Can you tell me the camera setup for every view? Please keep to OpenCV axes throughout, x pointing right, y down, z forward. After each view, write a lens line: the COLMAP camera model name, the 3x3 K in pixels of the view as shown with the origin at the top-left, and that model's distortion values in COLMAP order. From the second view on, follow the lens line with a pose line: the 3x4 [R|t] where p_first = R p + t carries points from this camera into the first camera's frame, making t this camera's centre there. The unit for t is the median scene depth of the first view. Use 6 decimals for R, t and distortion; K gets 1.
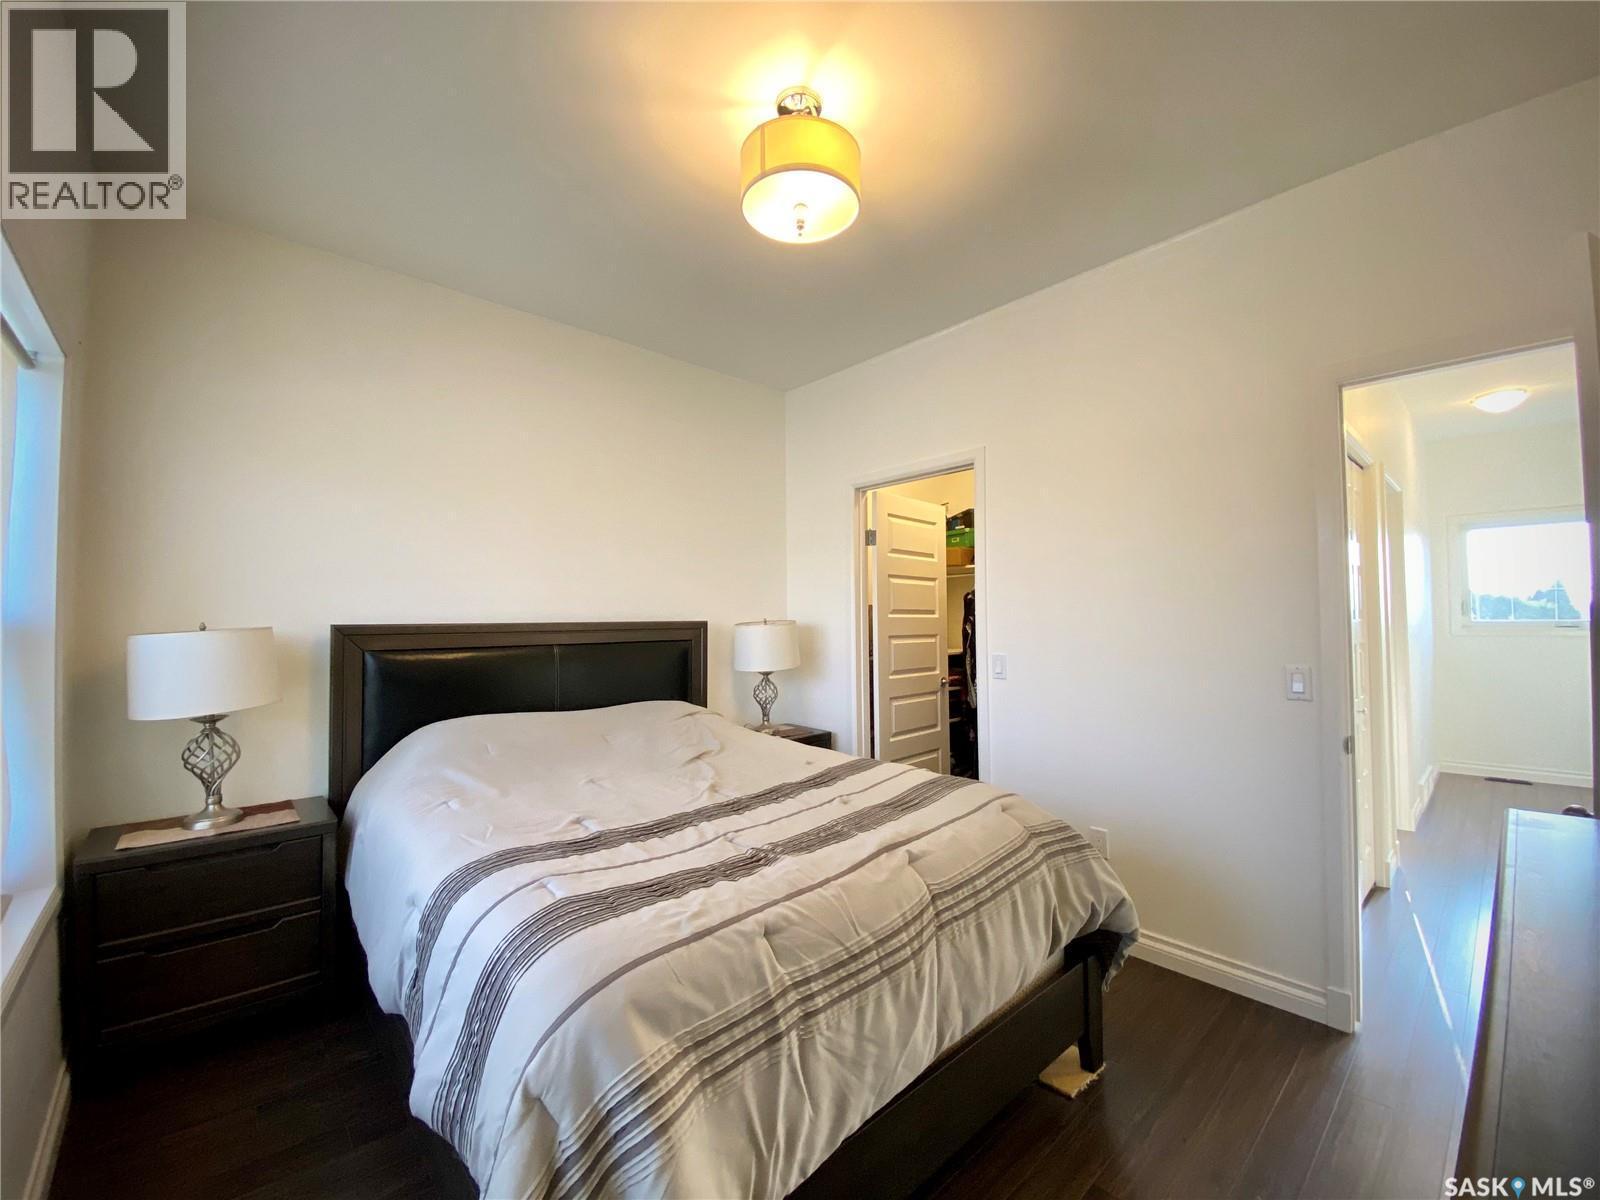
lens RADIAL K [[644.5, 0, 791.9], [0, 644.5, 595.0], [0, 0, 1]] dist [0.147752, 0.000002]
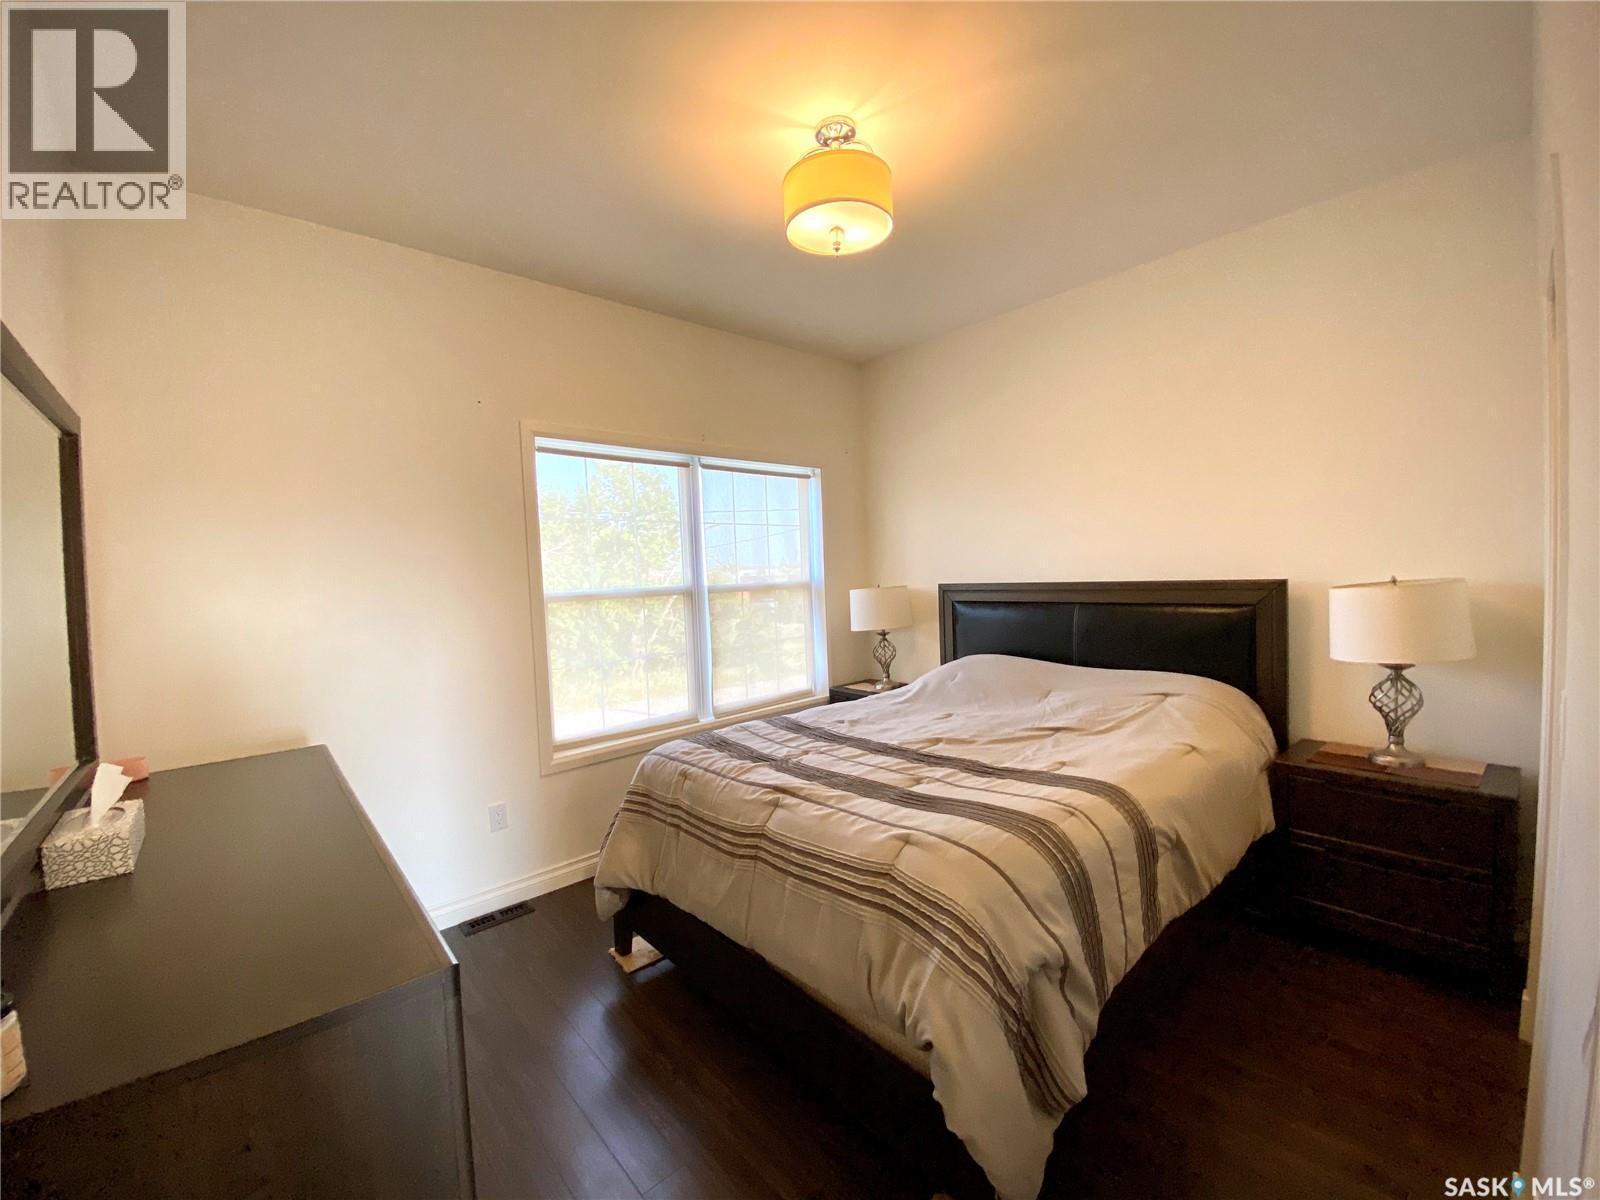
lens RADIAL K [[643.1, 0, 791.0], [0, 643.1, 597.3], [0, 0, 1]] dist [0.025911, -0.026178]
pose [[-0.011422, 0.029872, -0.999488, 0.919109], [0.047932, 0.998421, 0.029292, 0.021012], [0.998785, -0.047573, -0.012836, 0.788085]]
